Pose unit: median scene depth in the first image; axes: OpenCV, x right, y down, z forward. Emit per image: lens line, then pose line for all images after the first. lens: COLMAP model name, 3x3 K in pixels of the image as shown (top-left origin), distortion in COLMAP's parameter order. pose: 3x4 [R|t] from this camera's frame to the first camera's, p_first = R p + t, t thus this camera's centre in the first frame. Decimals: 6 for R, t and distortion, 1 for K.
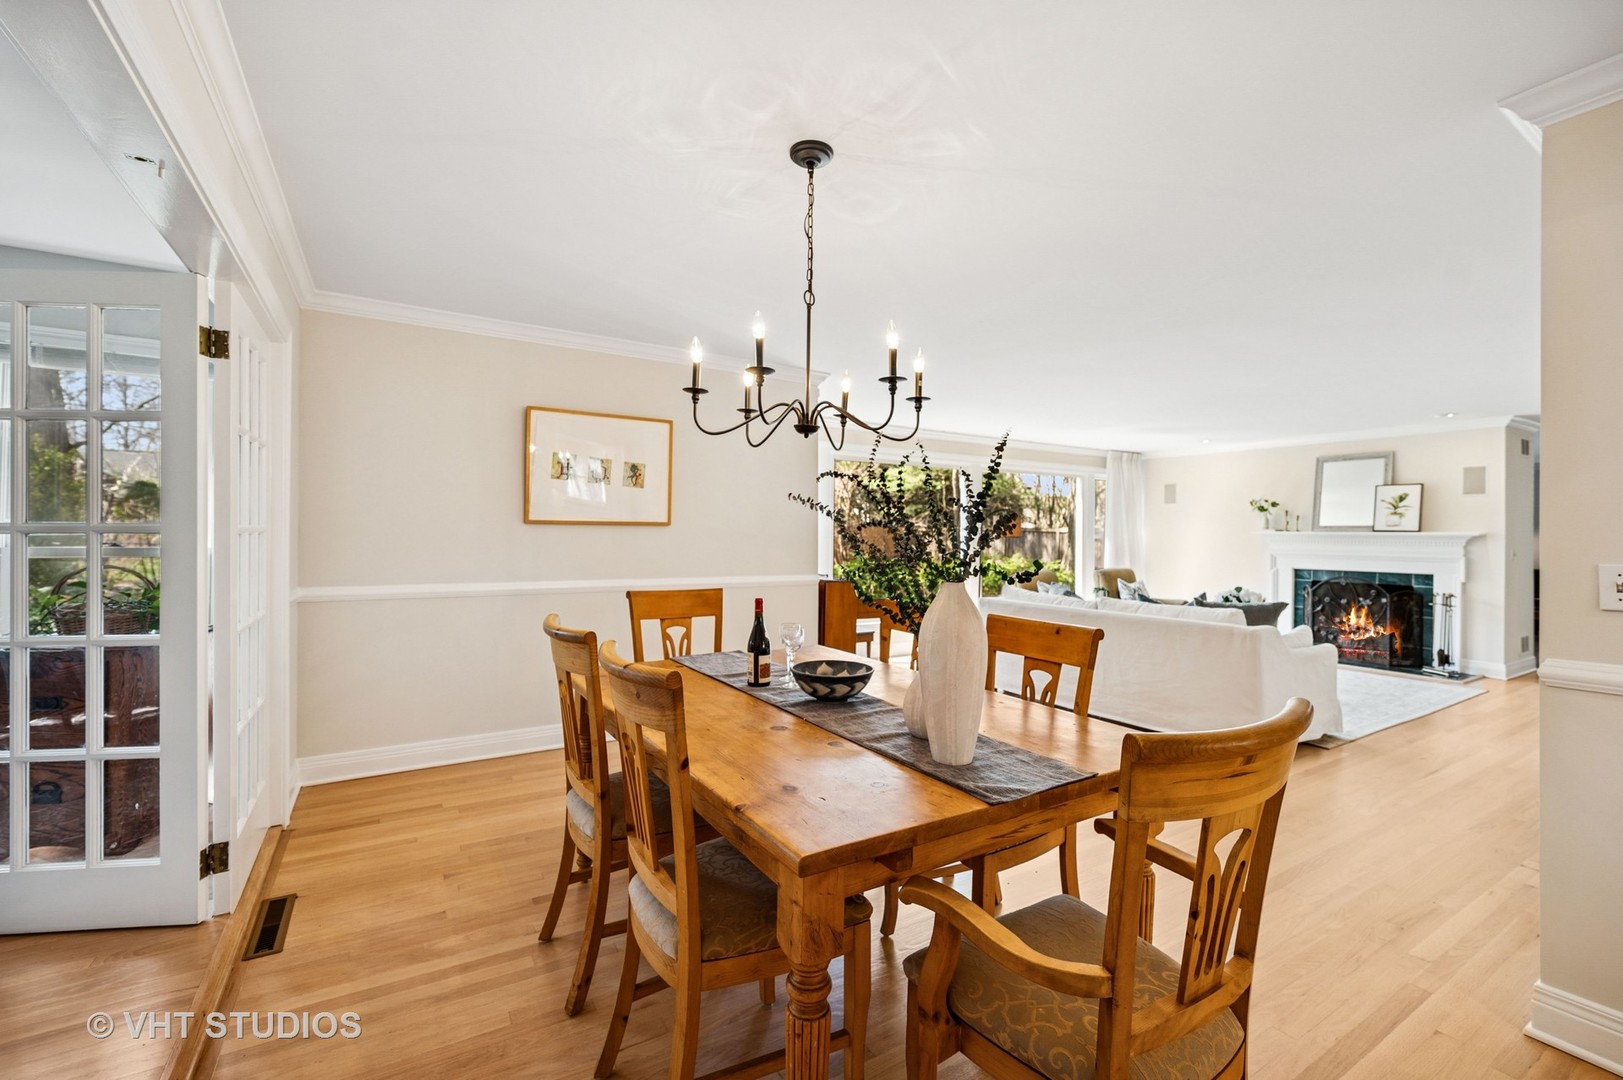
lens RADIAL K [[678.0, 0, 810.0], [0, 678.0, 535.7], [0, 0, 1]] dist [-0.000015, 0.000122]
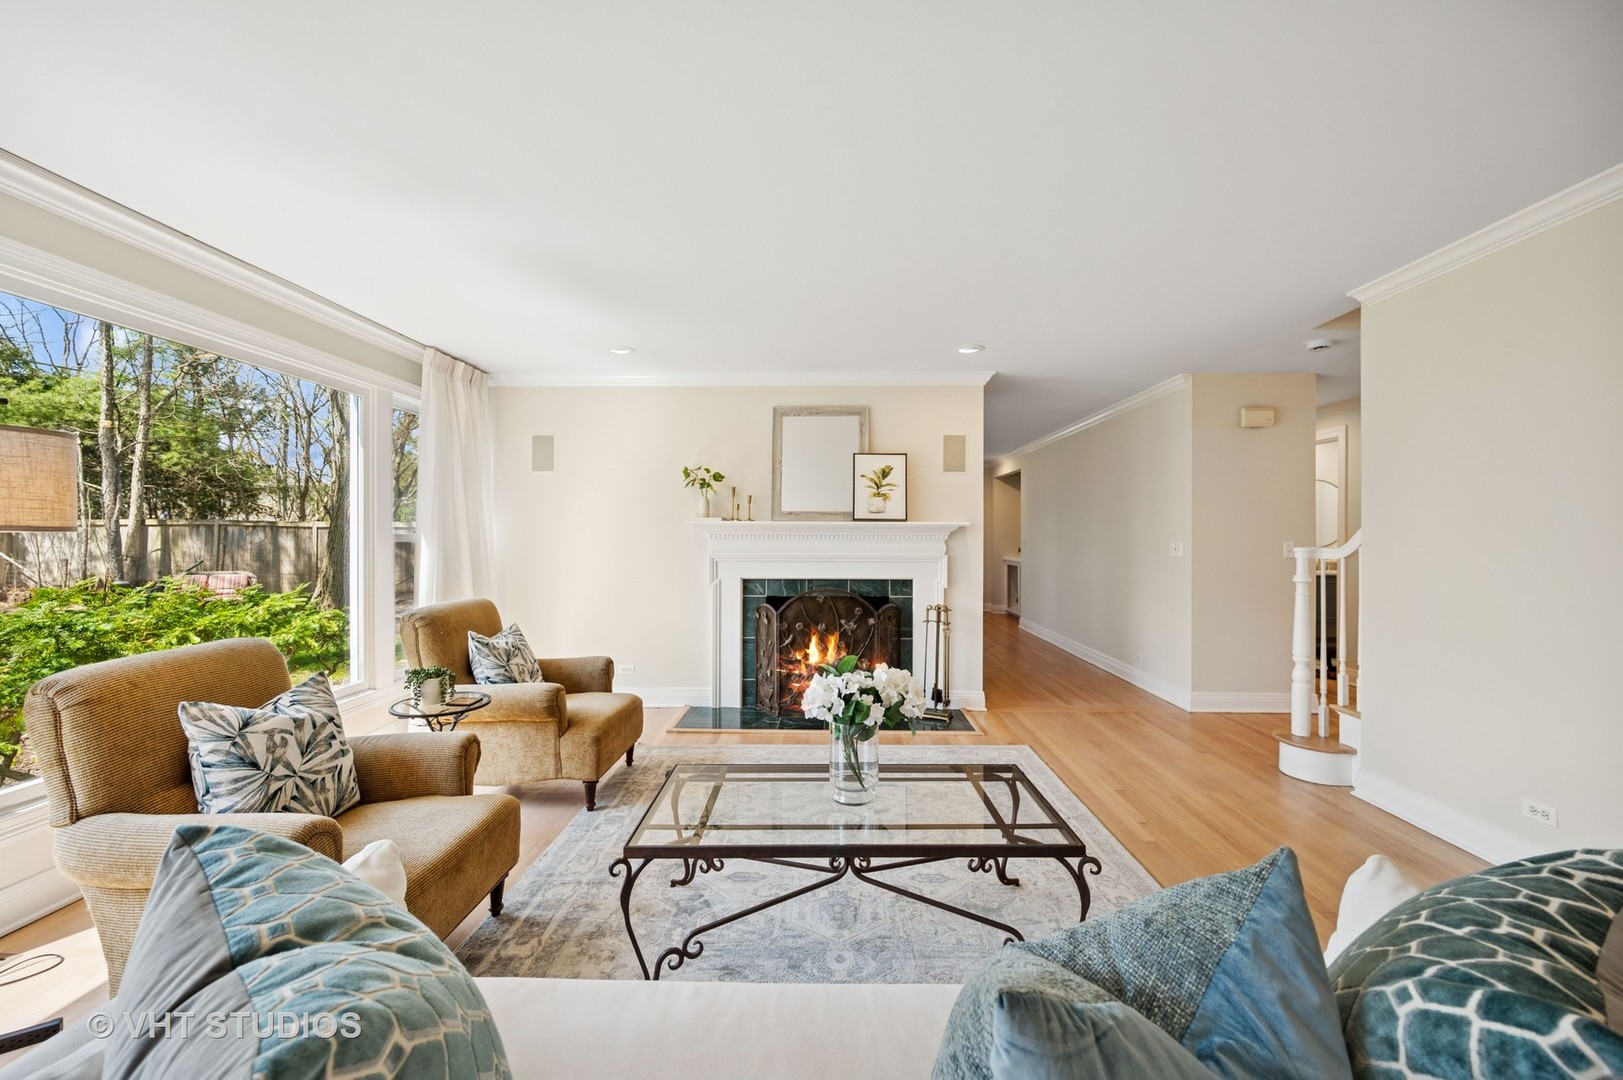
lens RADIAL K [[641.4, 0, 816.7], [0, 641.4, 532.6], [0, 0, 1]] dist [0.004258, 0.000598]
pose [[0.533936, -0.006986, 0.845496, 0.249361], [0.006453, 0.999970, 0.004187, 0.002879], [-0.845500, 0.003220, 0.533965, 0.640719]]
